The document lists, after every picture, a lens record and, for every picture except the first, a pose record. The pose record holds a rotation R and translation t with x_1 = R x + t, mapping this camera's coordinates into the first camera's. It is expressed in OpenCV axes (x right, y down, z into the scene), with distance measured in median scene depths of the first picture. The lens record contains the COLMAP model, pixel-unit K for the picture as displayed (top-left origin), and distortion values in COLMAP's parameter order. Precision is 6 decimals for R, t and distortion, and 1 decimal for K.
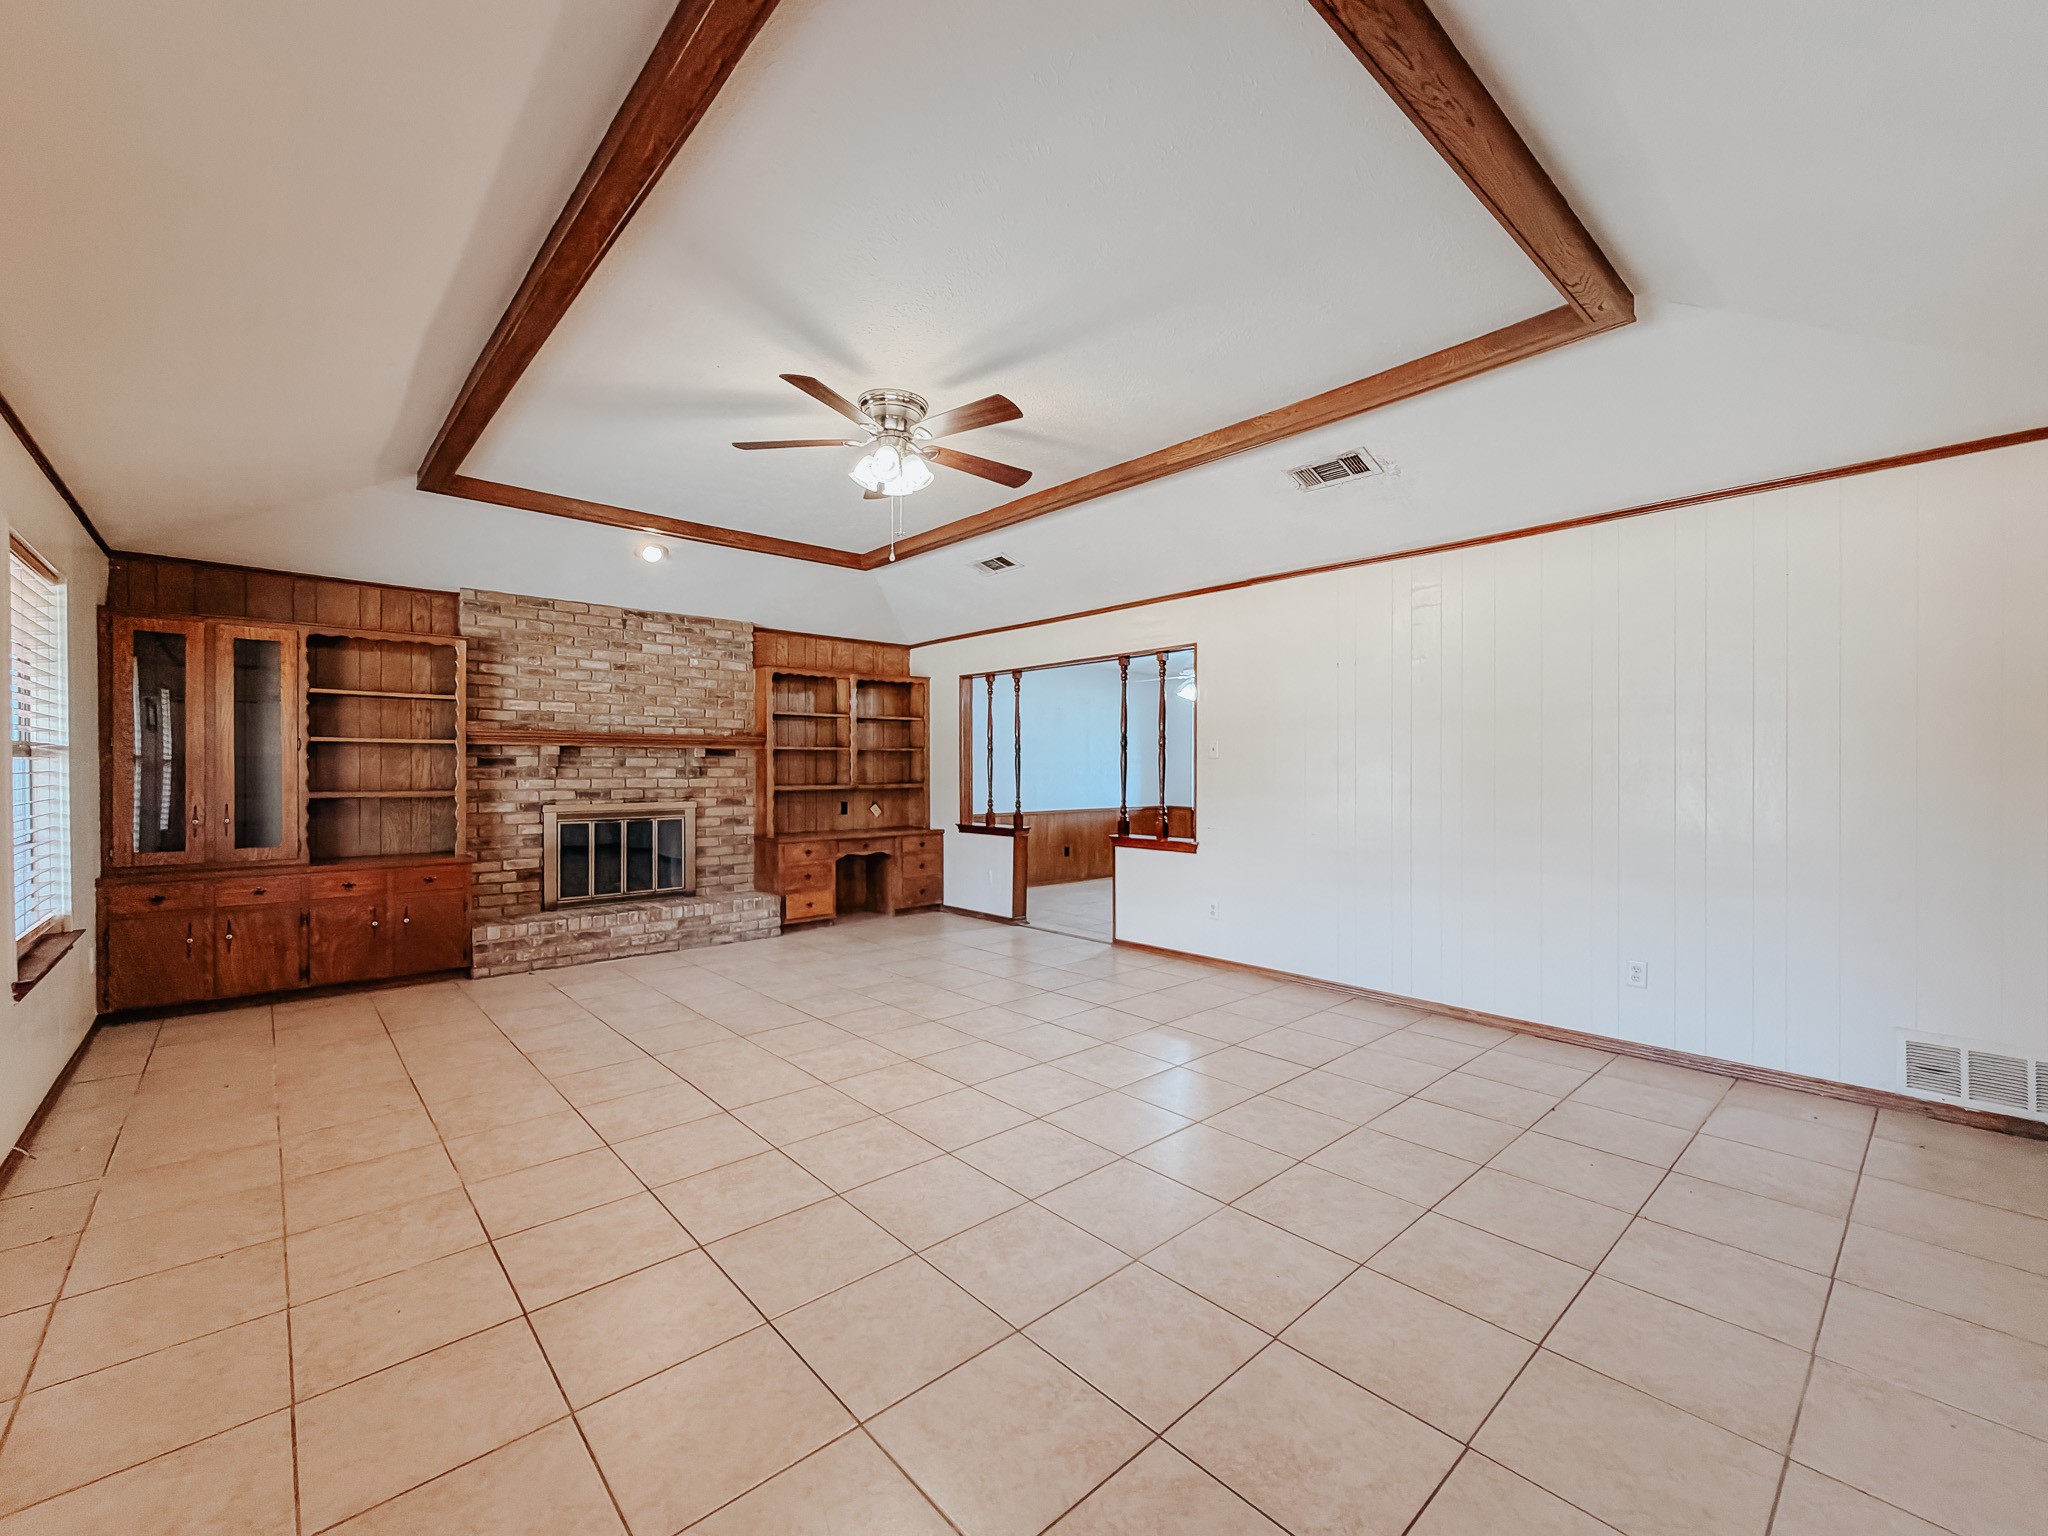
lens RADIAL K [[843.4, 0, 1024.2], [0, 843.4, 763.2], [0, 0, 1]] dist [0.001148, -0.000742]
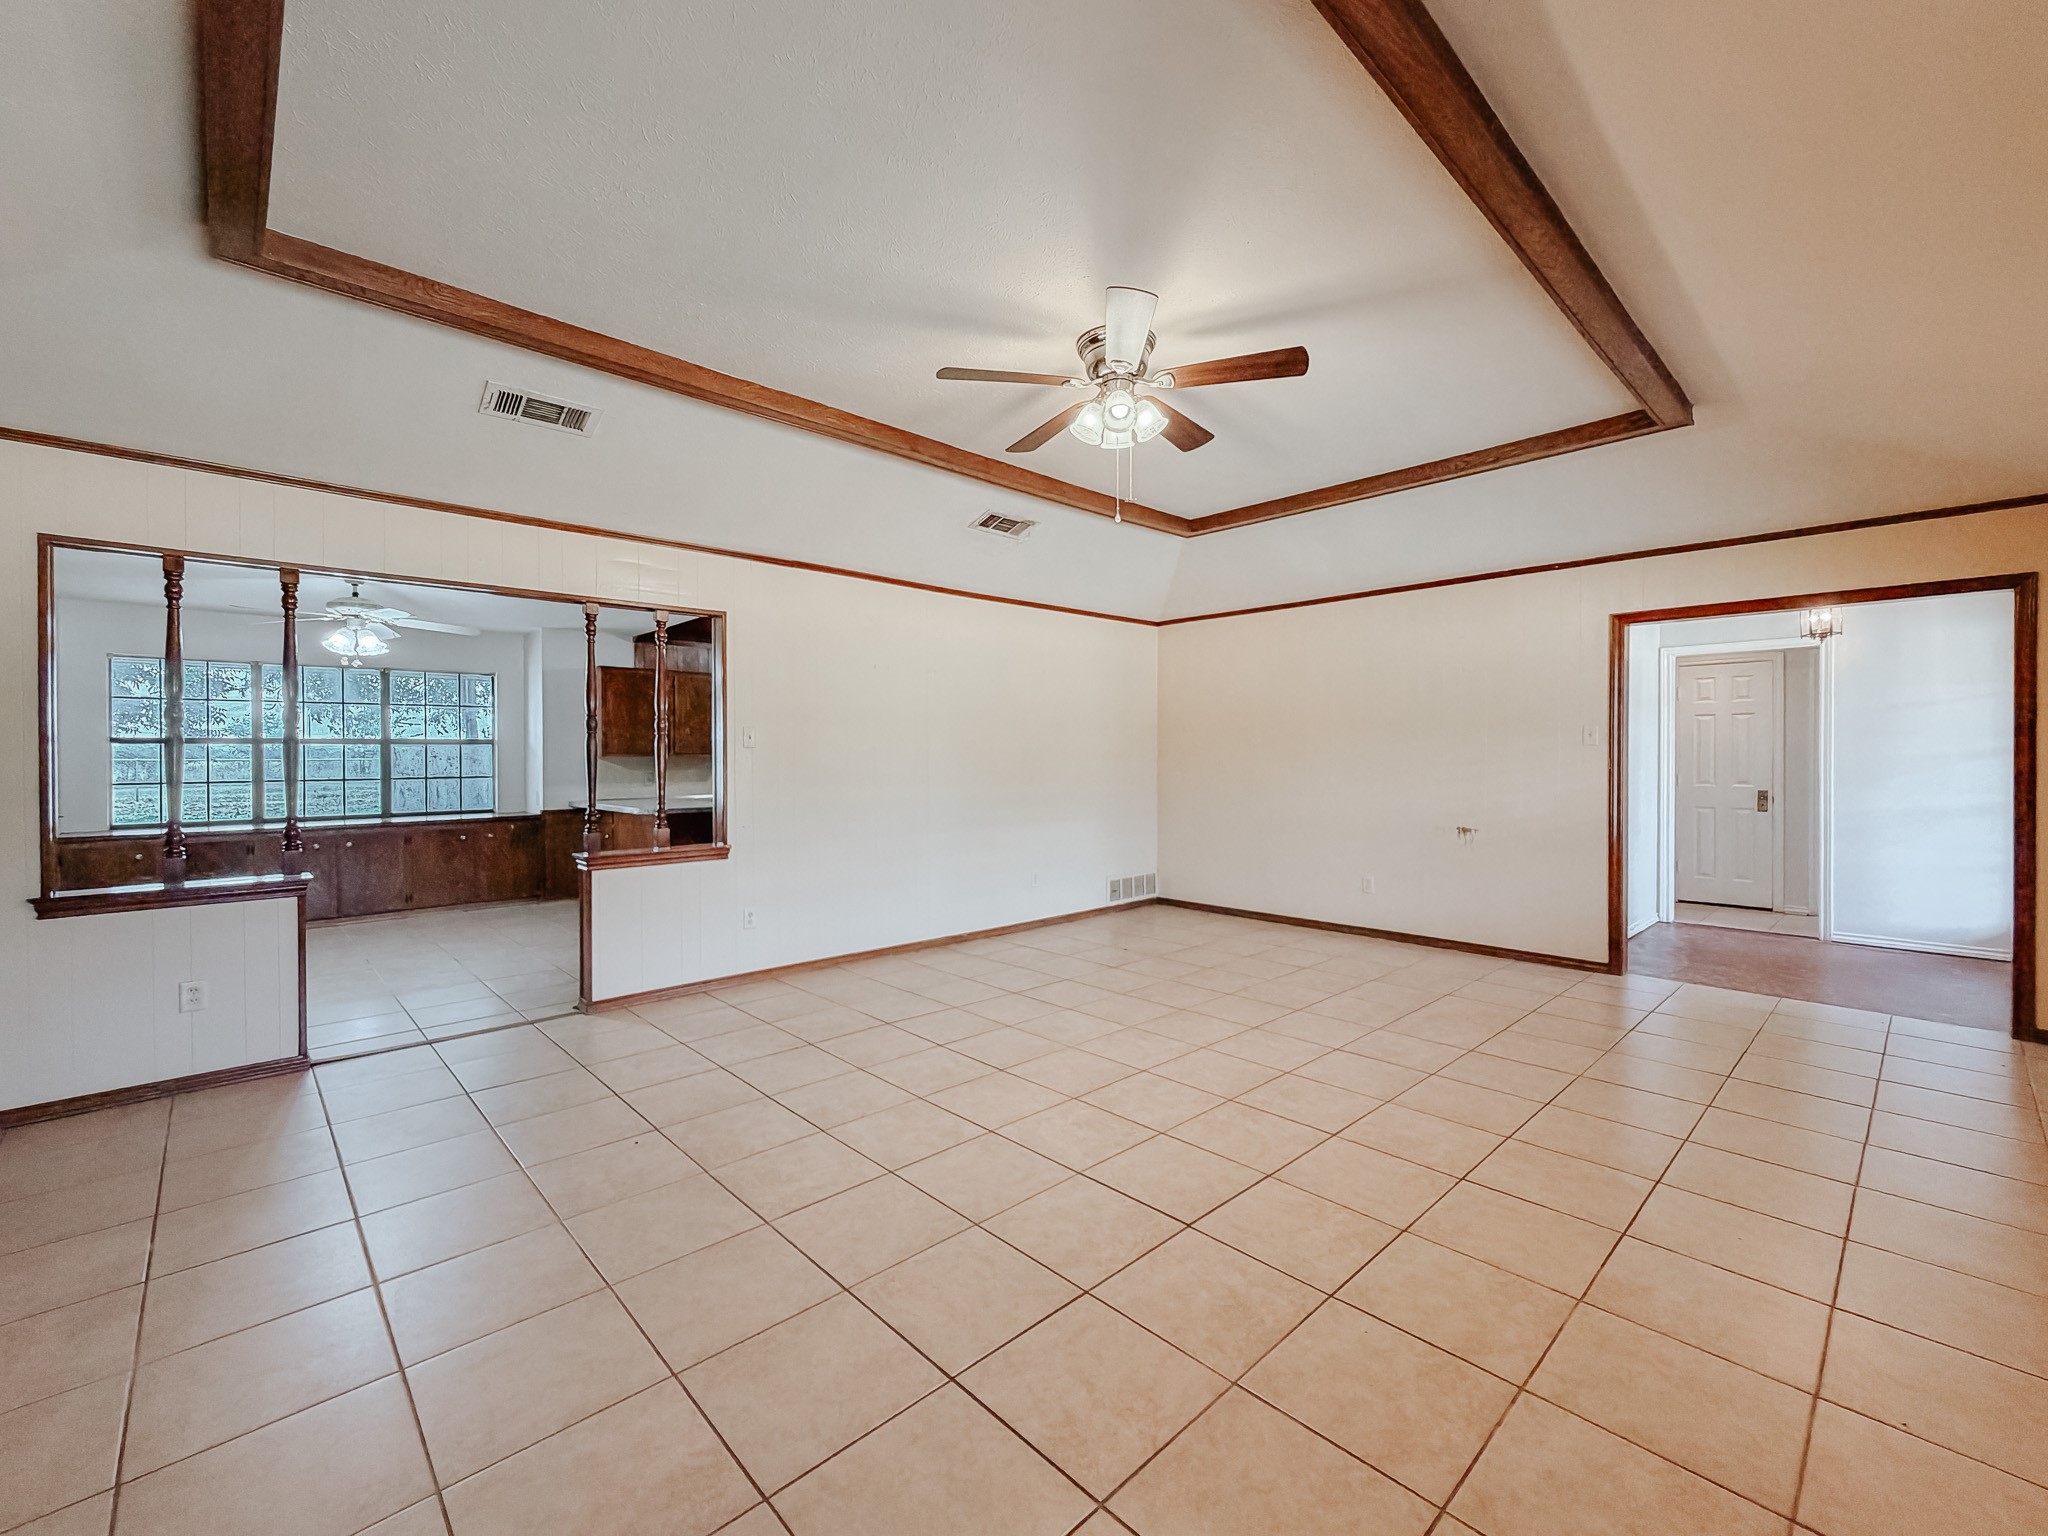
lens RADIAL K [[843.4, 0, 1027.9], [0, 843.4, 770.2], [0, 0, 1]] dist [0.001148, -0.000742]
pose [[-0.021828, -0.016181, 0.999631, -0.615910], [-0.008585, 0.999835, 0.015997, -0.000795], [-0.999725, -0.008233, -0.021964, 0.658634]]
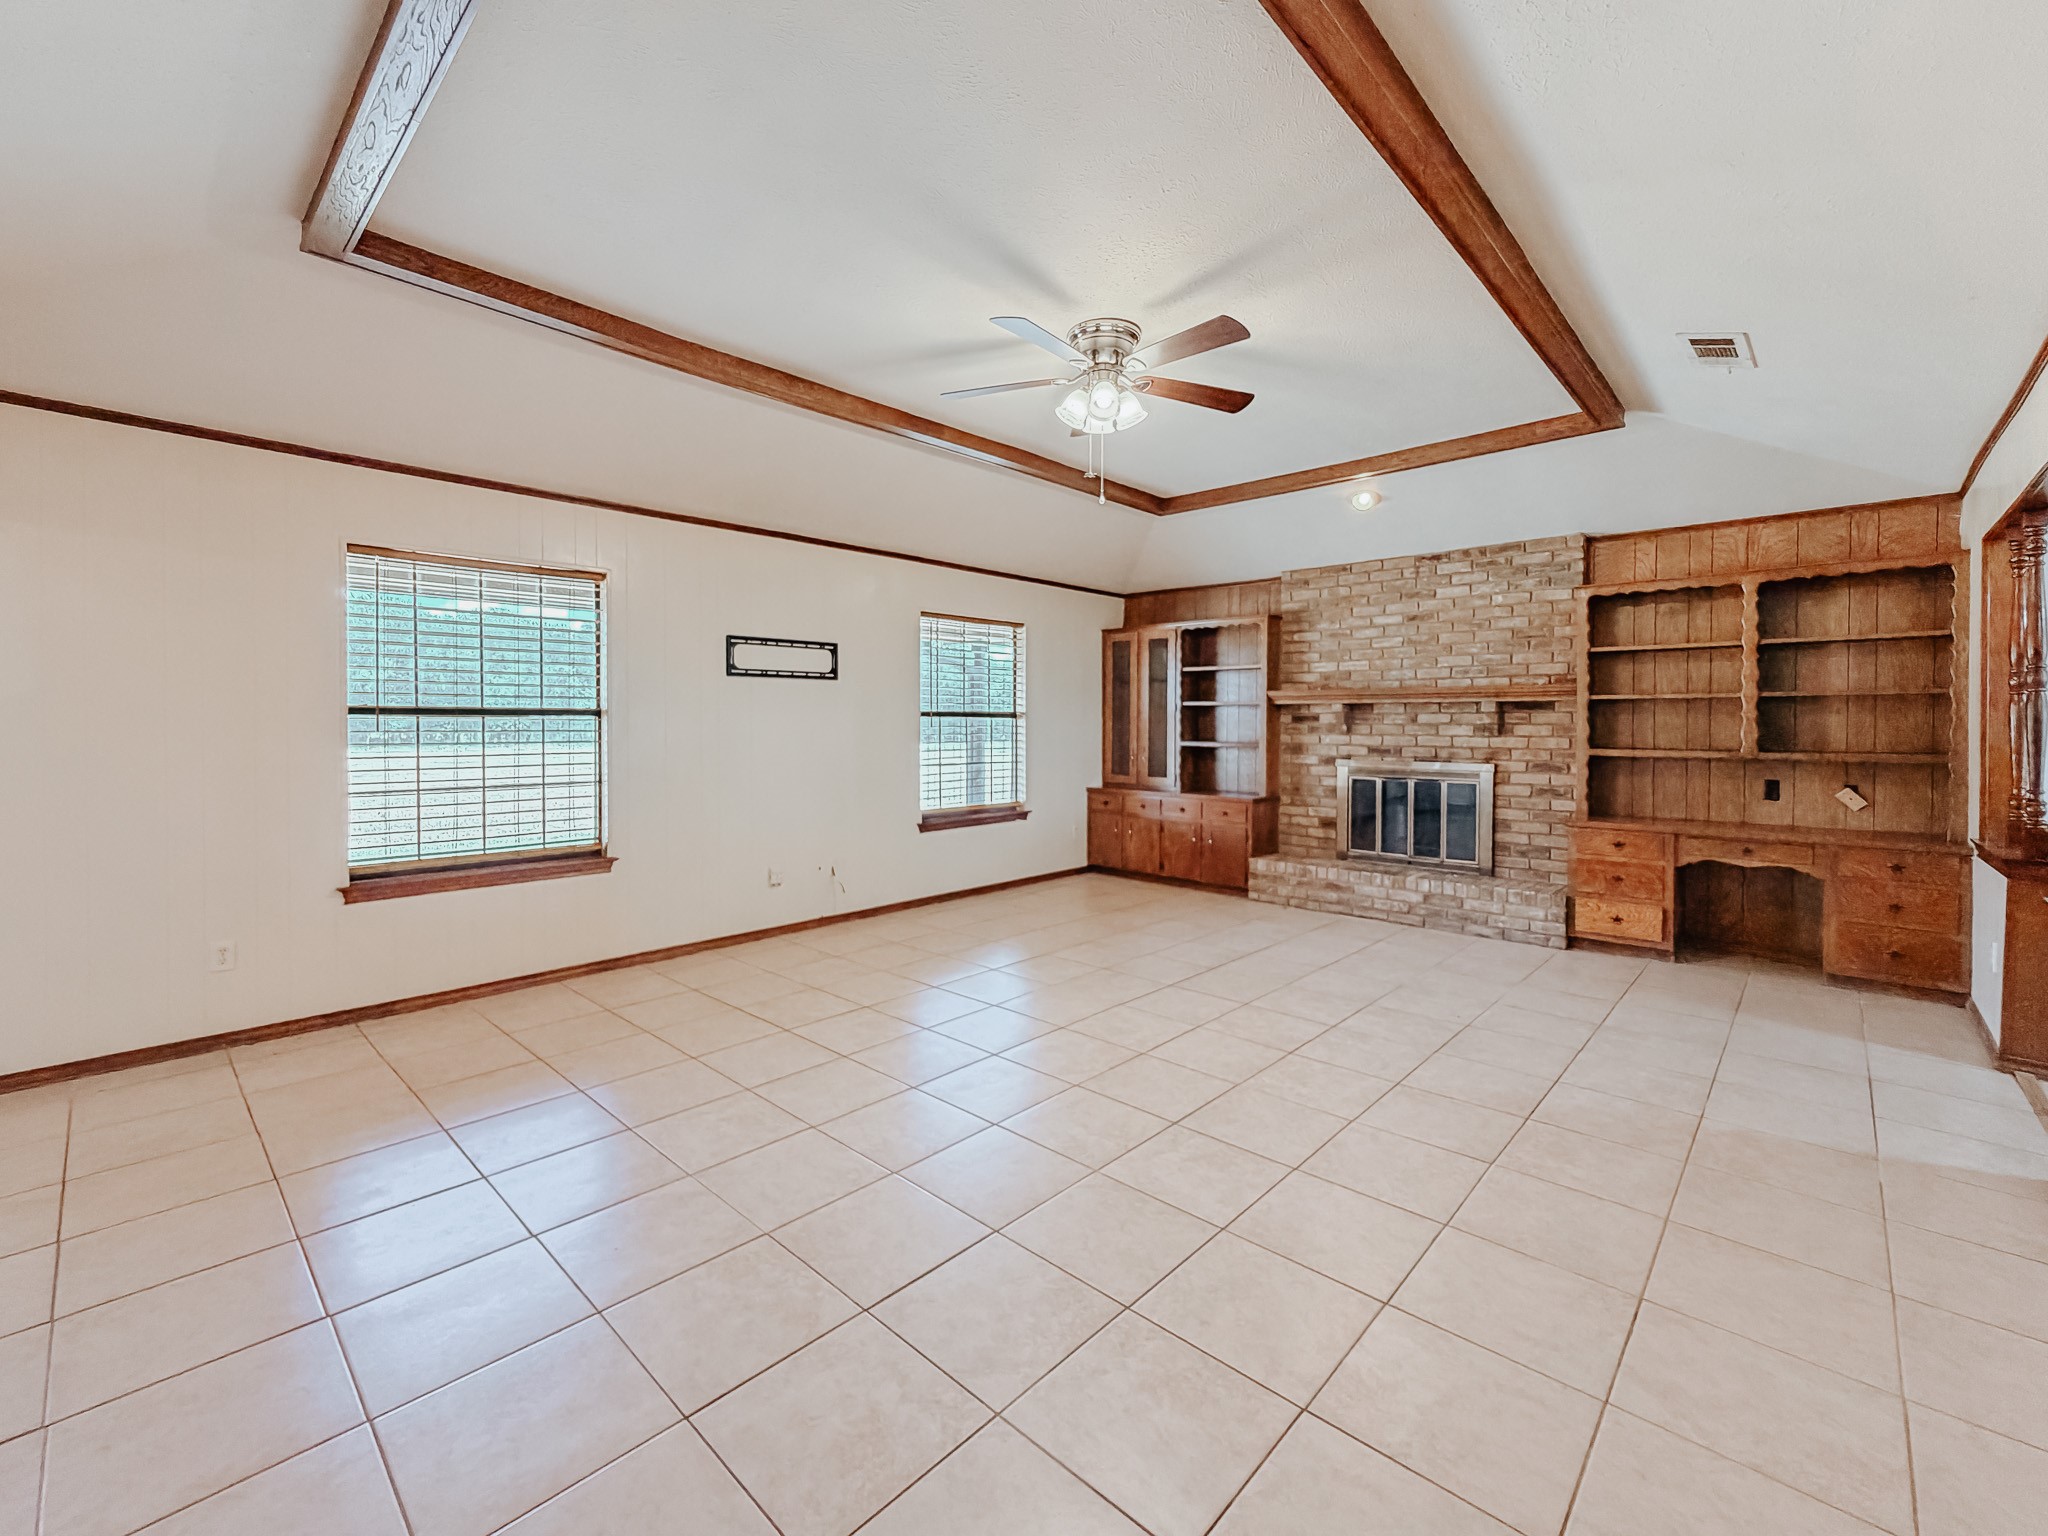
lens RADIAL K [[843.4, 0, 988.7], [0, 843.4, 728.8], [0, 0, 1]] dist [0.001148, -0.000742]
pose [[0.074832, 0.007620, -0.997167, 0.453344], [0.004595, 0.999958, 0.007986, 0.000541], [0.997186, -0.005179, 0.074793, 0.473096]]
